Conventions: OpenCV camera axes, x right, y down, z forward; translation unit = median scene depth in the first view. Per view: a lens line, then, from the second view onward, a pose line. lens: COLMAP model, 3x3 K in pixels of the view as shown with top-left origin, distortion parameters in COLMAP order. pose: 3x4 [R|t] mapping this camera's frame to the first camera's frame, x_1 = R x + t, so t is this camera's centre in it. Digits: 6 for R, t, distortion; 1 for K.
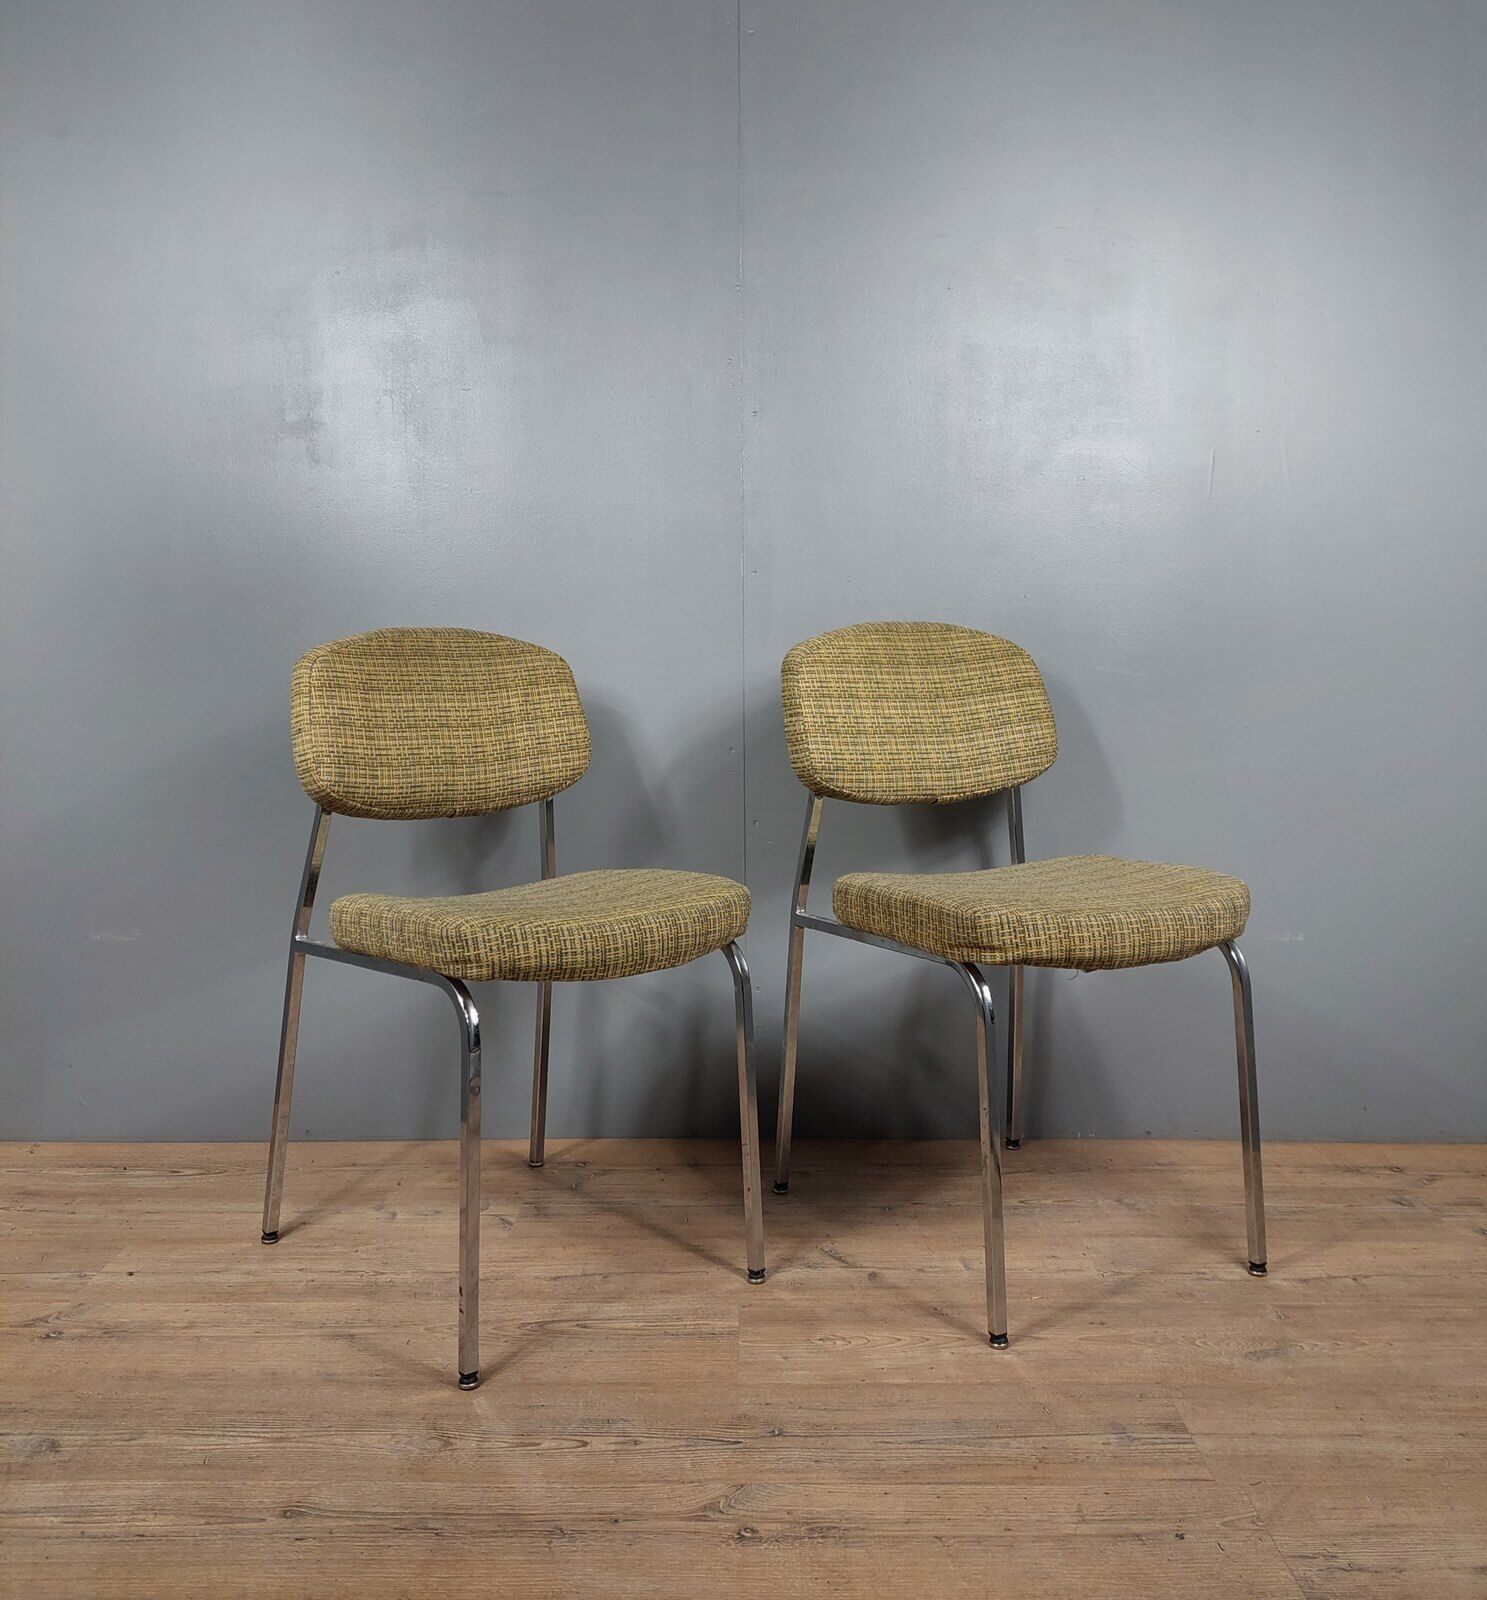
lens RADIAL K [[1364.6, 0, 739.7], [0, 1364.6, 637.1], [0, 0, 1]] dist [0.005953, -0.008216]
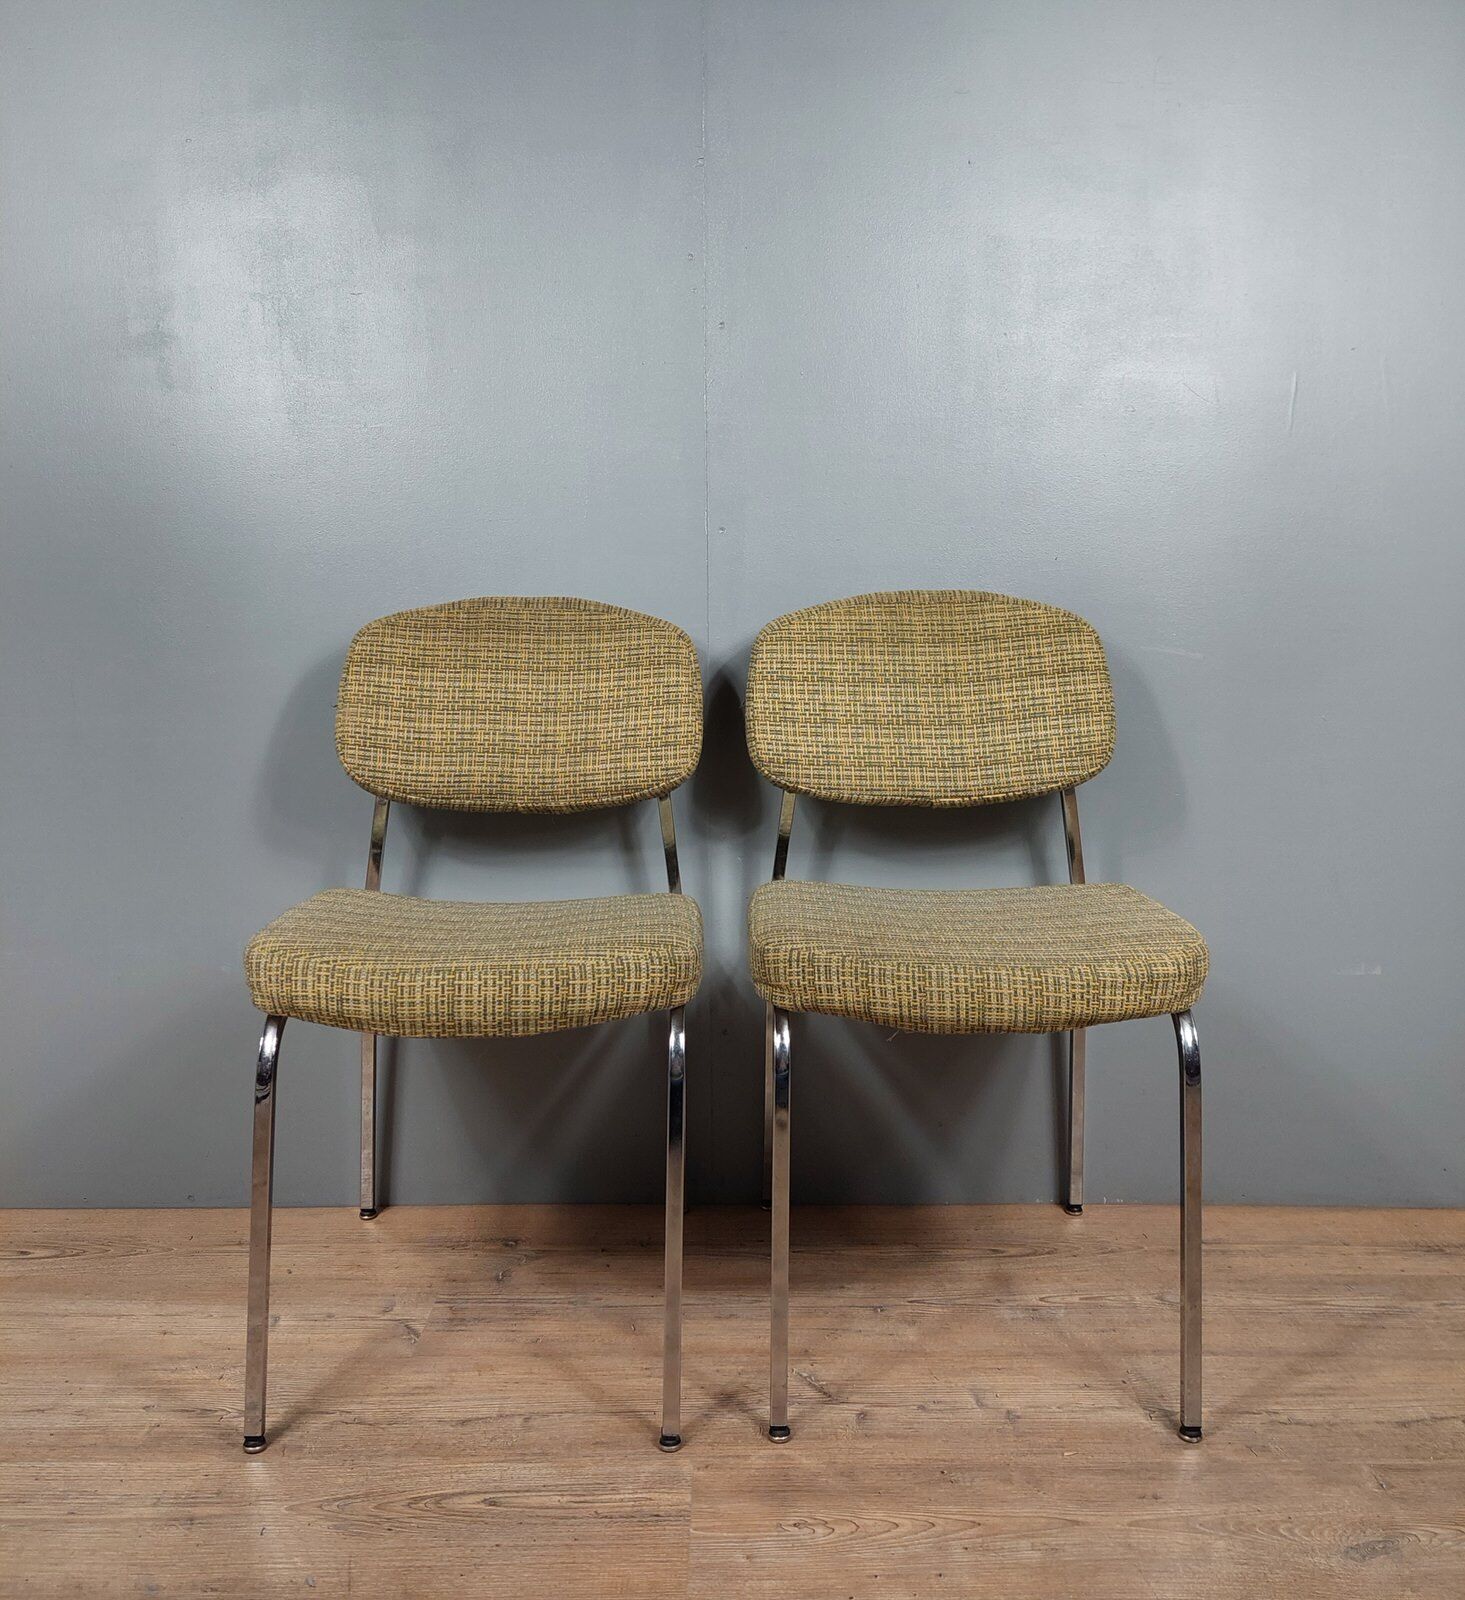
lens RADIAL K [[1348.7, 0, 731.1], [0, 1348.7, 719.0], [0, 0, 1]] dist [0.011282, -0.009418]
pose [[0.999991, 0.000587, 0.004122, 0.018393], [-0.000971, 0.995593, 0.093779, -0.013216], [-0.004049, -0.093782, 0.995585, 0.267529]]
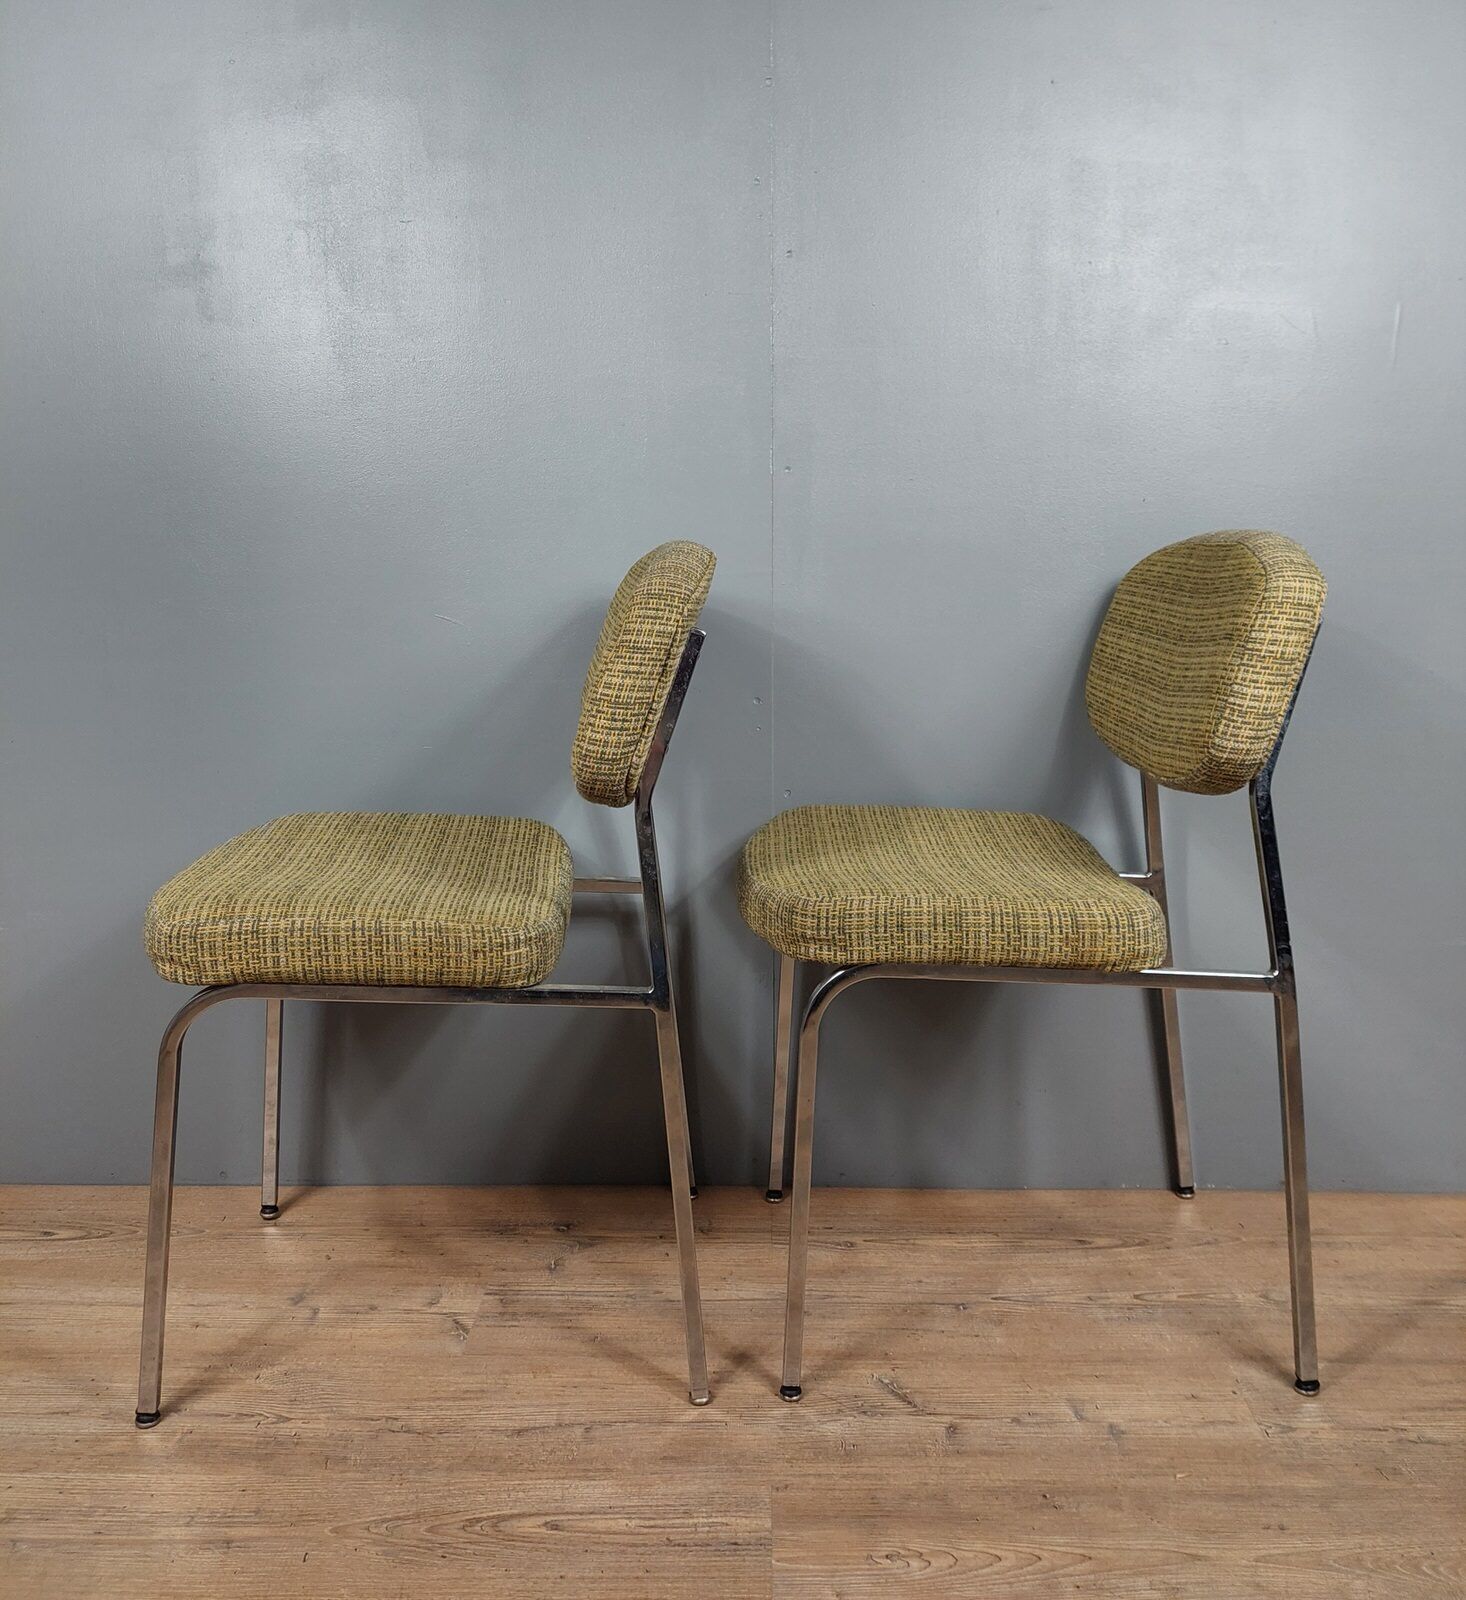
lens RADIAL K [[1363.9, 0, 739.2], [0, 1363.9, 641.7], [0, 0, 1]] dist [0.001130, -0.002525]
pose [[0.999952, 0.003283, -0.009267, -0.012154], [-0.002567, 0.997086, 0.076242, -0.011132], [0.009491, -0.076214, 0.997046, 0.319065]]
